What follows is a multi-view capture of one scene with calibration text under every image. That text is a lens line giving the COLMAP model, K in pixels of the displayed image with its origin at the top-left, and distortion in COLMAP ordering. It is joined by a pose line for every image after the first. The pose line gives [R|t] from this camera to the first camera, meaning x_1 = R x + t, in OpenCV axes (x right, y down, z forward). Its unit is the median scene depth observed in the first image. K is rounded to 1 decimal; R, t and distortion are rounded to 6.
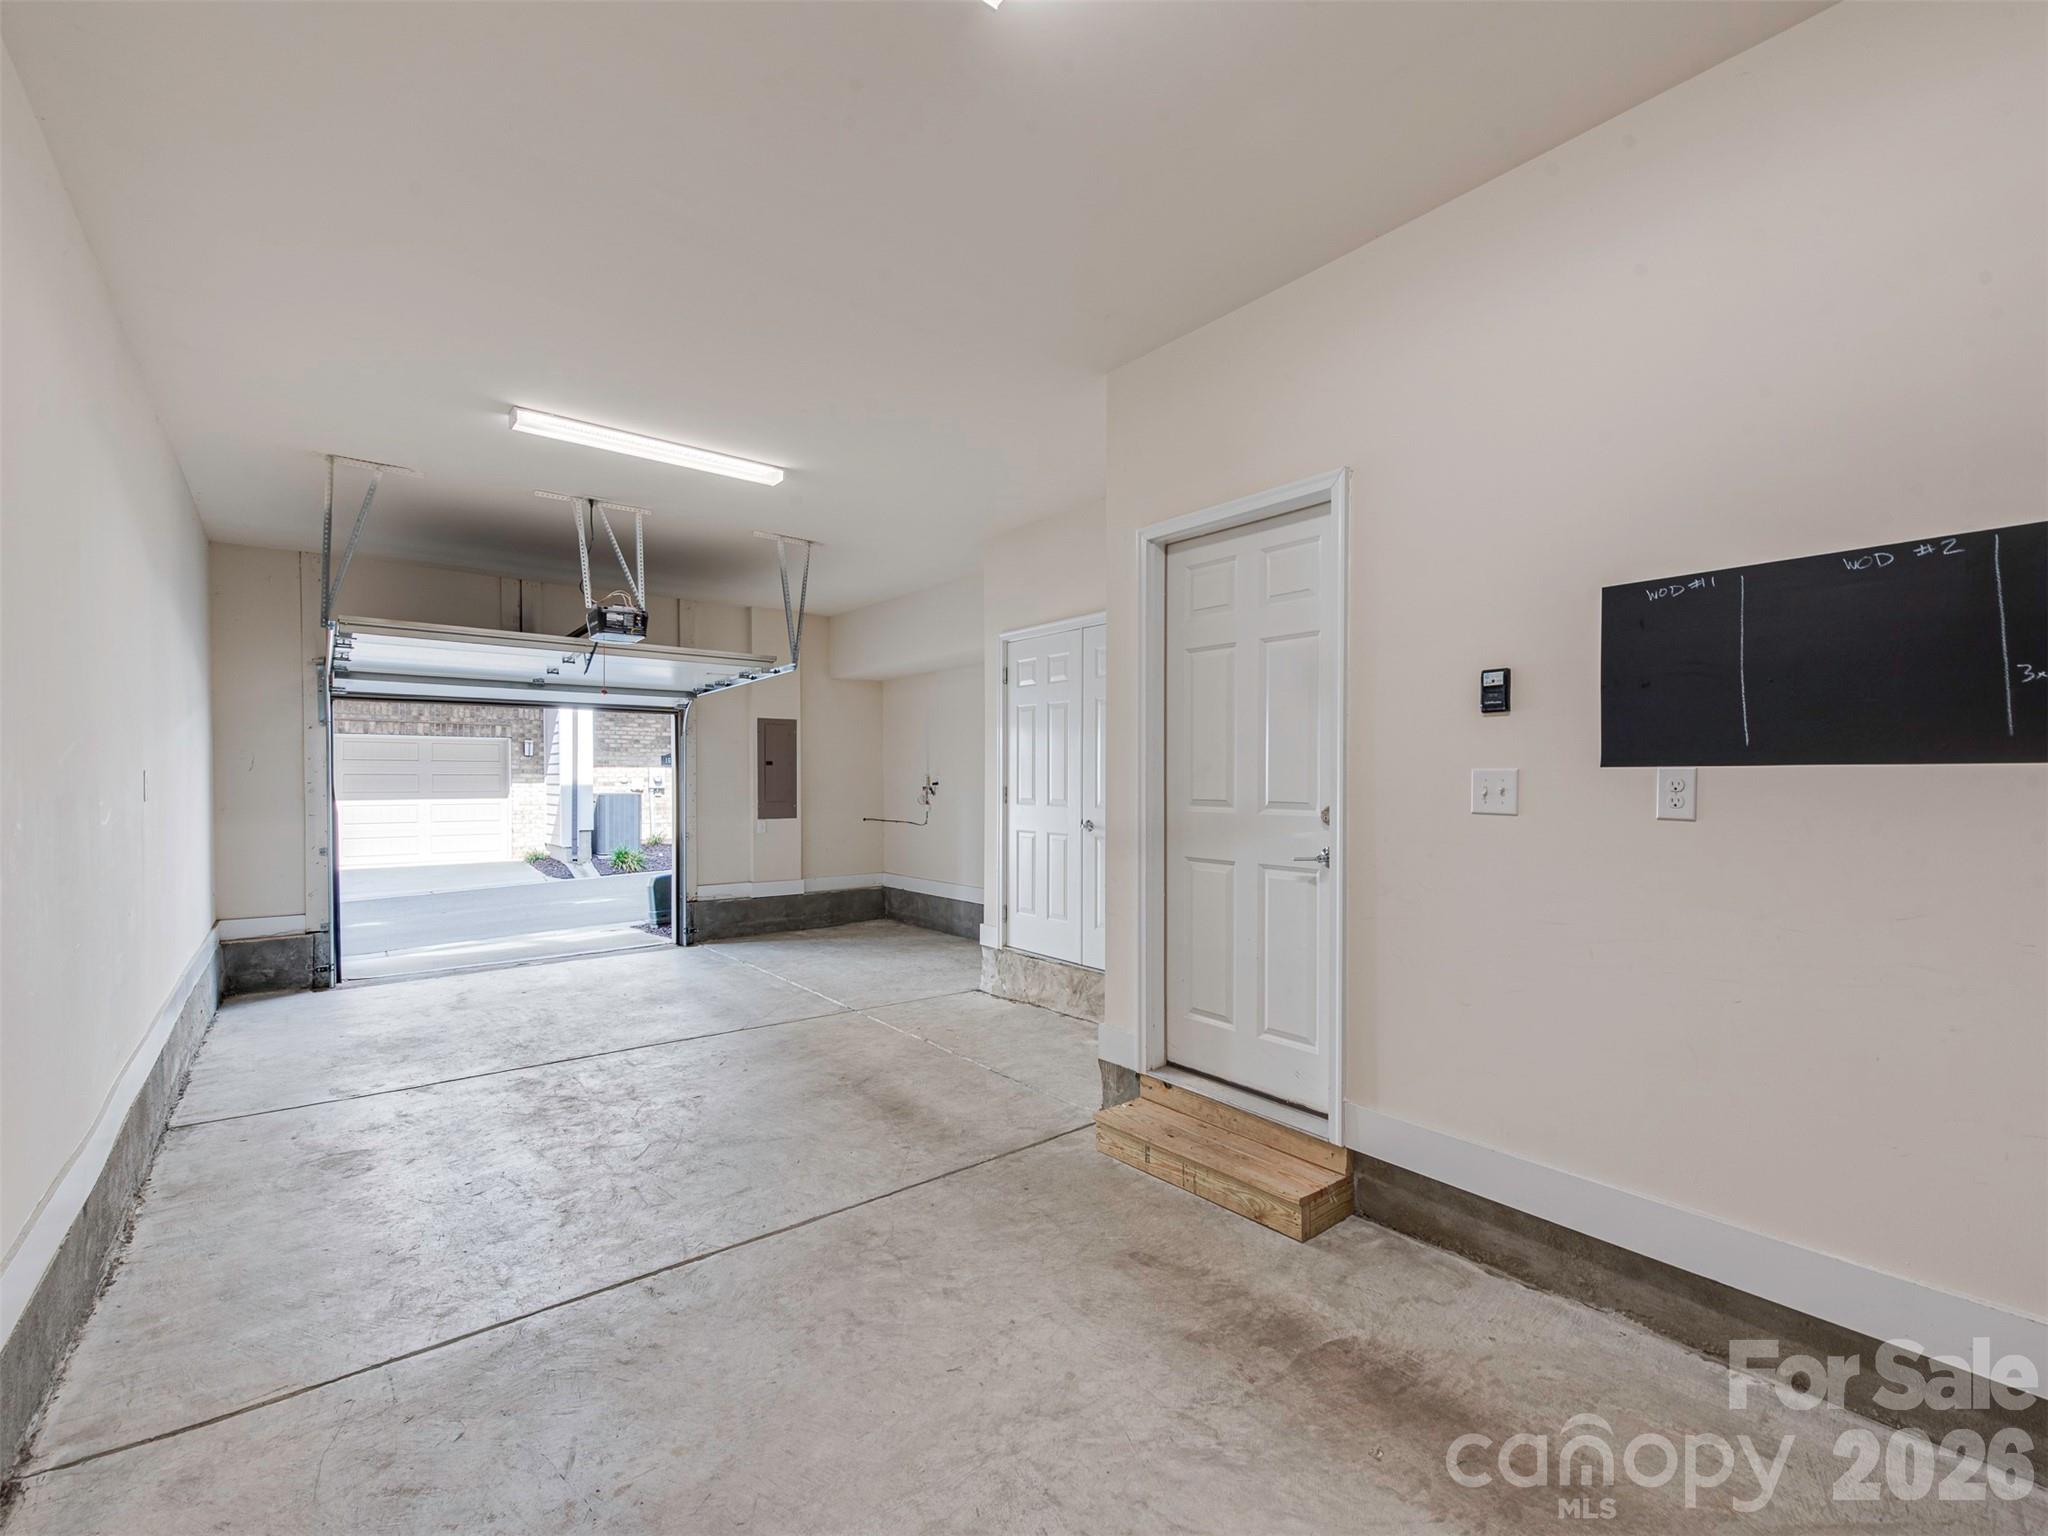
lens RADIAL K [[913.4, 0, 1024.0], [0, 913.4, 768.0], [0, 0, 1]] dist [0.000542, -0.000797]
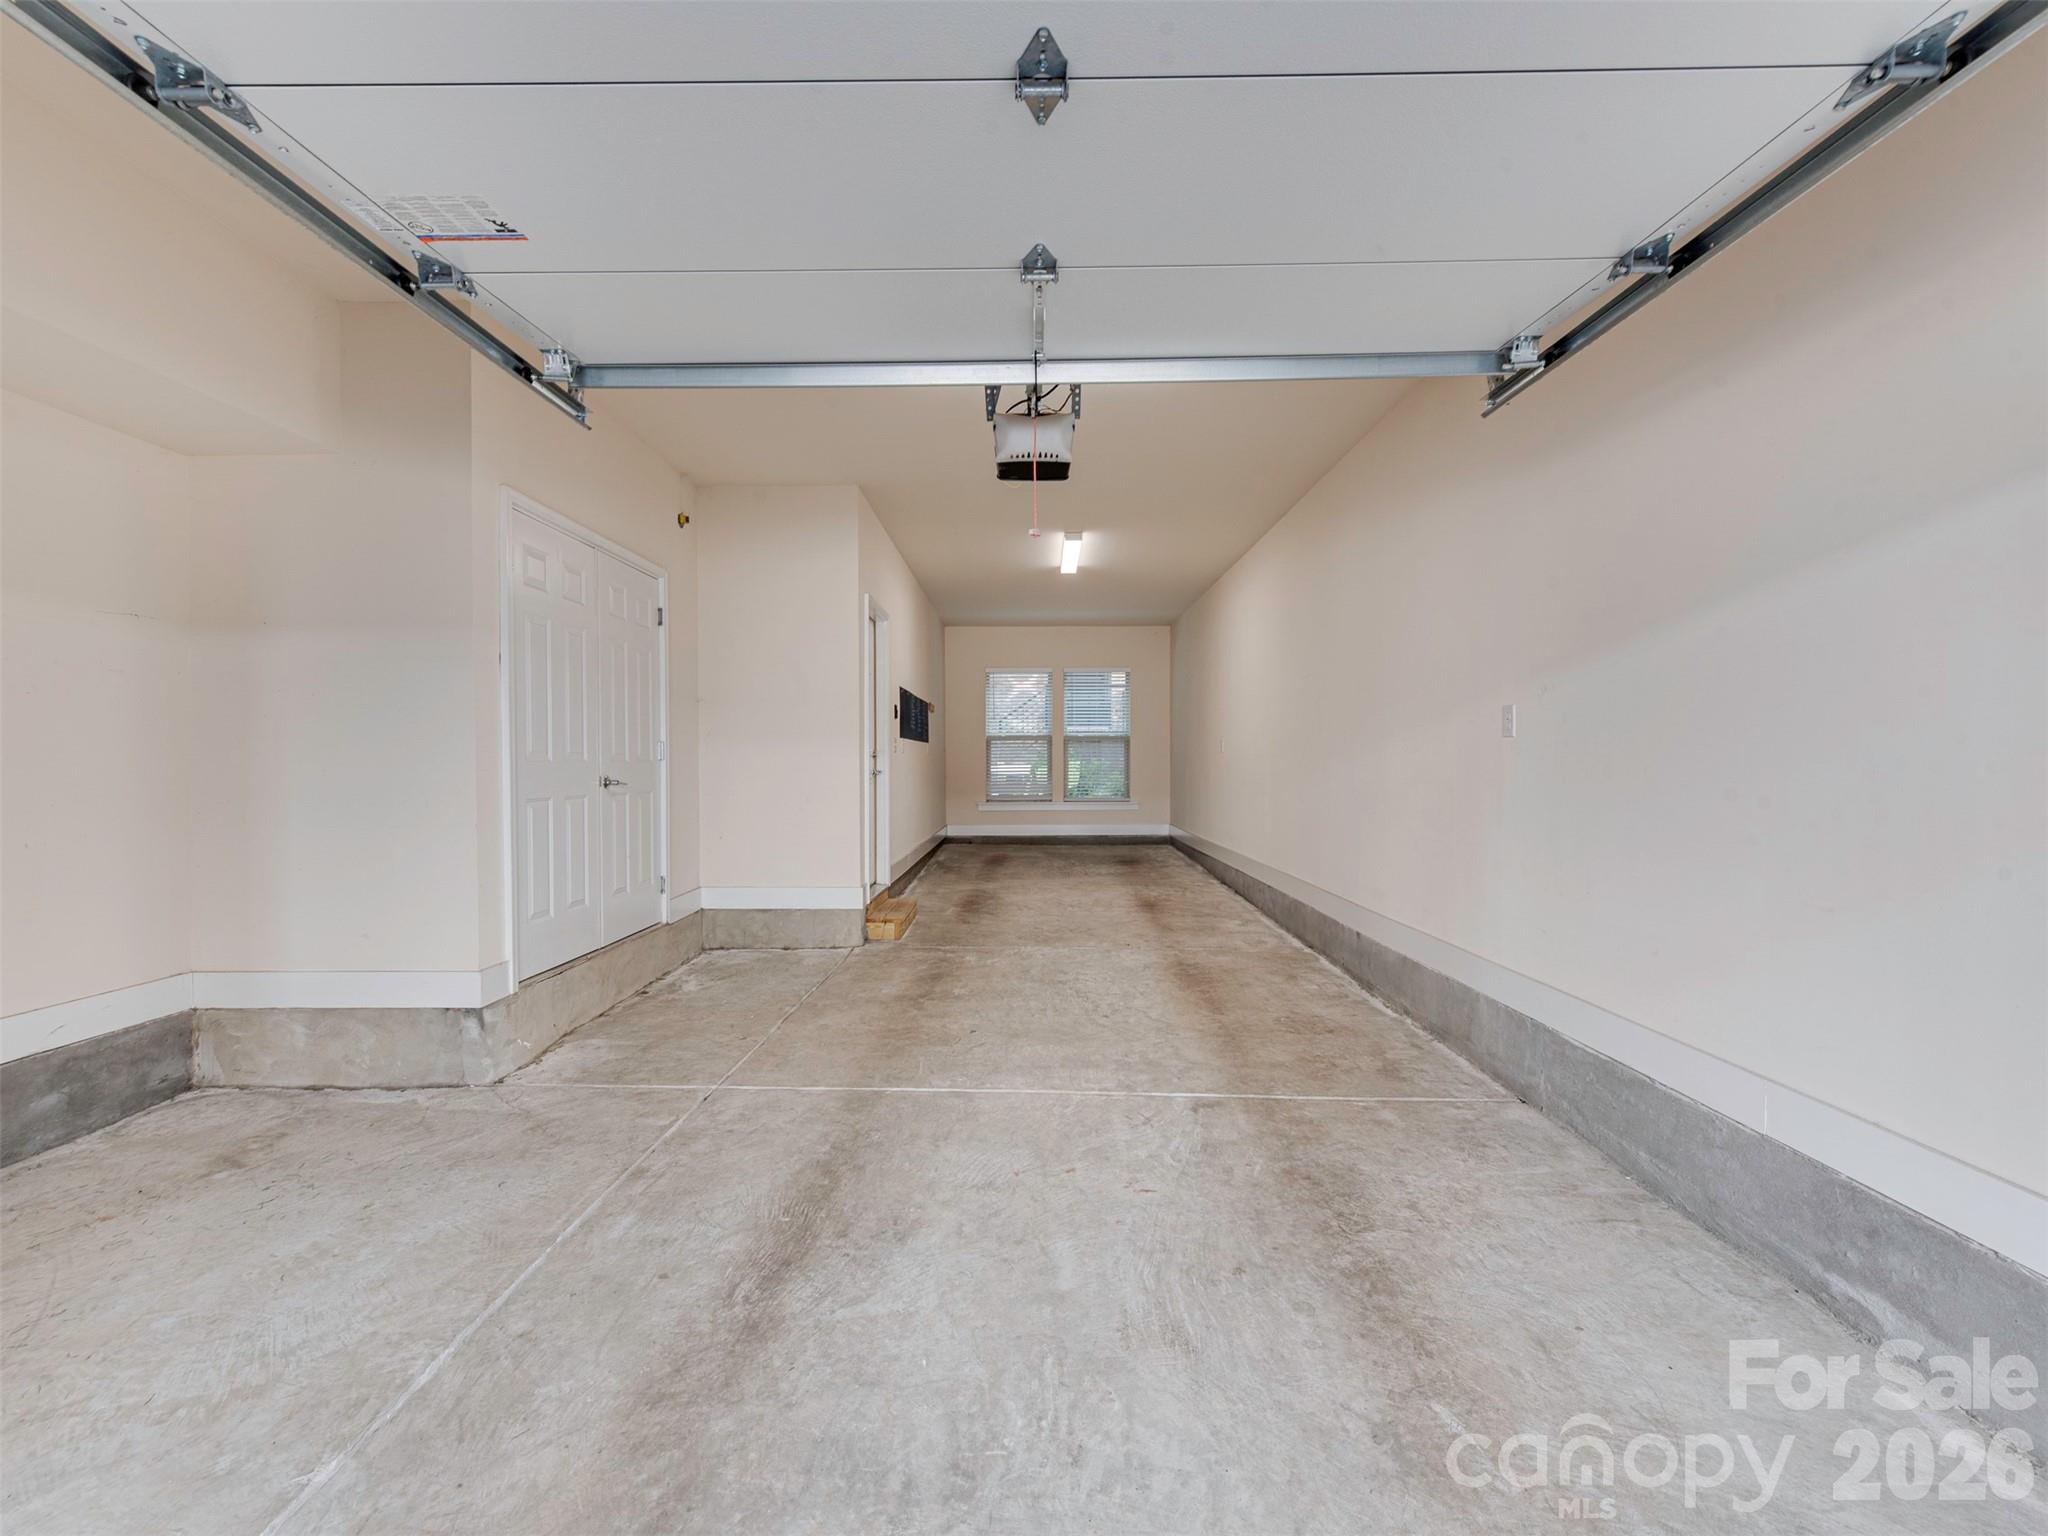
lens RADIAL K [[913.4, 0, 1024.0], [0, 913.4, 768.0], [0, 0, 1]] dist [0.000542, -0.000797]
pose [[-0.788311, 0.002809, 0.615271, -0.890620], [0.002344, 0.999996, -0.001561, 0.054101], [-0.615273, 0.000211, -0.788314, 1.637554]]
